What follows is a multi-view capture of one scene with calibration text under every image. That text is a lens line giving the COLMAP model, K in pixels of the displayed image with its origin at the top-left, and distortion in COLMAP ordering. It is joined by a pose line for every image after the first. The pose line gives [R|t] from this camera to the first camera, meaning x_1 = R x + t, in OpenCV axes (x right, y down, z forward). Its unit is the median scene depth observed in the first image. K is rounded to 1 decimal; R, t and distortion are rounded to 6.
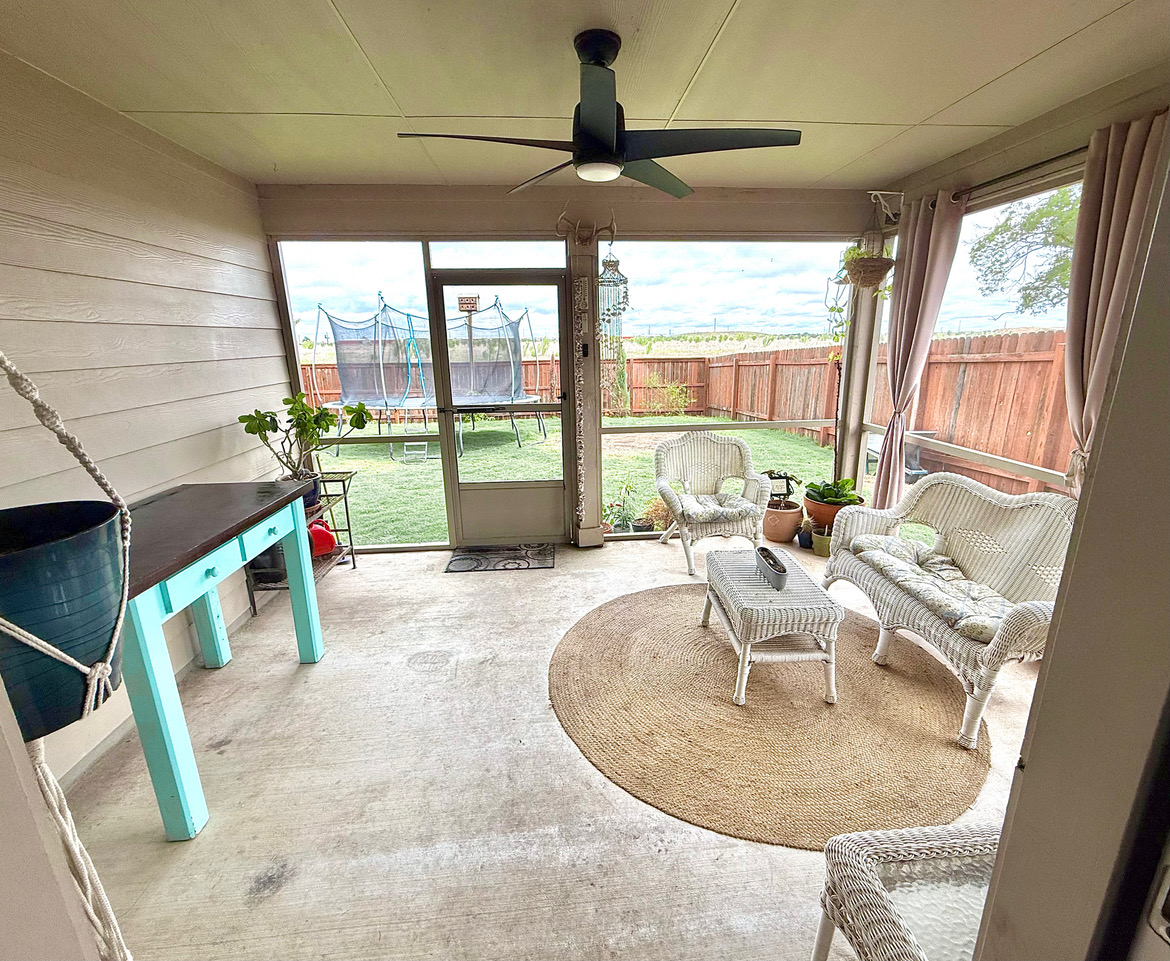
lens RADIAL K [[521.3, 0, 587.2], [0, 521.3, 479.9], [0, 0, 1]] dist [0.002549, -0.000420]
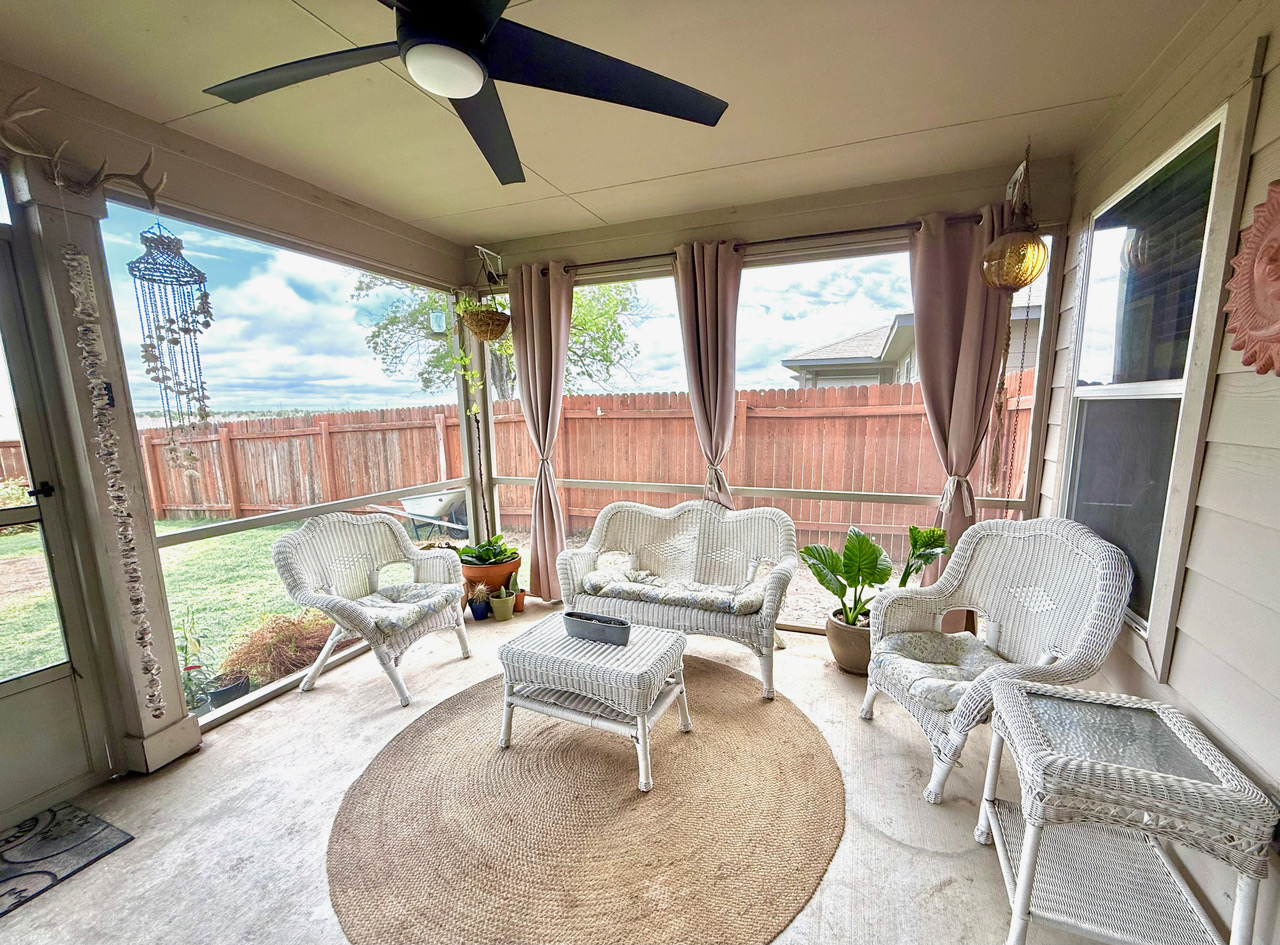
lens RADIAL K [[526.8, 0, 654.8], [0, 526.8, 496.0], [0, 0, 1]] dist [-0.007254, -0.000466]
pose [[0.429038, -0.138142, 0.892661, -0.262137], [0.240299, 0.970081, 0.034629, -0.039910], [-0.870737, 0.199649, 0.449397, 0.333379]]
